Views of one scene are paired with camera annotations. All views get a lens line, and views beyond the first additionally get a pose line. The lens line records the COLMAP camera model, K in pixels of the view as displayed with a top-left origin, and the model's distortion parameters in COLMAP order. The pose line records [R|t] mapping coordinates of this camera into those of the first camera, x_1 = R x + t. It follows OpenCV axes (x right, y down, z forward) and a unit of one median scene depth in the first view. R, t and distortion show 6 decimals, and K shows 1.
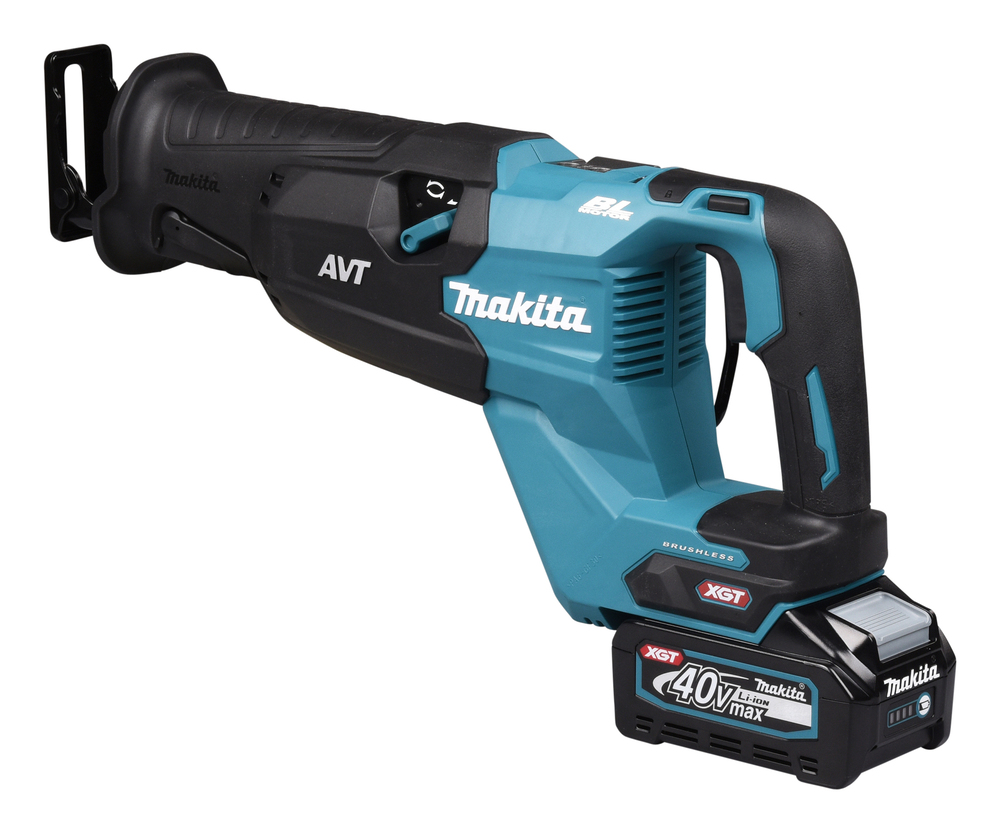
lens RADIAL K [[4462.4, 0, 500.0], [0, 4462.4, 416.5], [0, 0, 1]] dist [-0.108924, -2.799317]
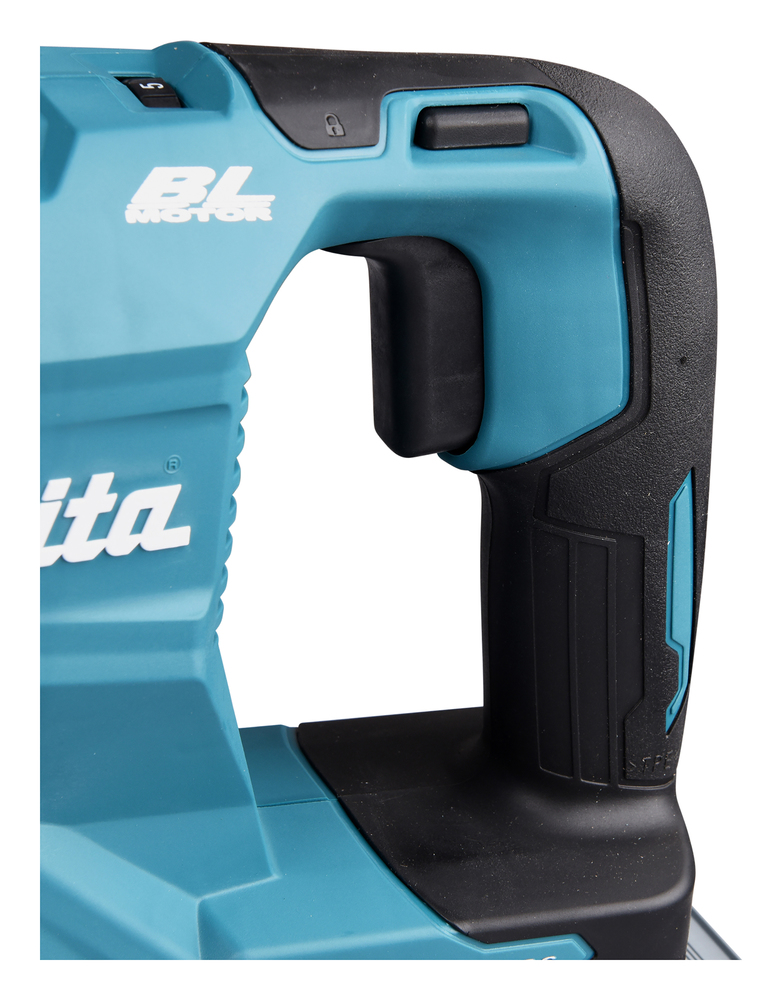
lens RADIAL K [[2853.8, 0, 391.5], [0, 2853.8, 500.0], [0, 0, 1]] dist [0.071995, 0.424295]
pose [[0.473910, -0.296145, 0.829281, -0.162598], [0.105181, 0.954047, 0.280592, -0.085362], [-0.874269, -0.045751, 0.483281, 0.875028]]
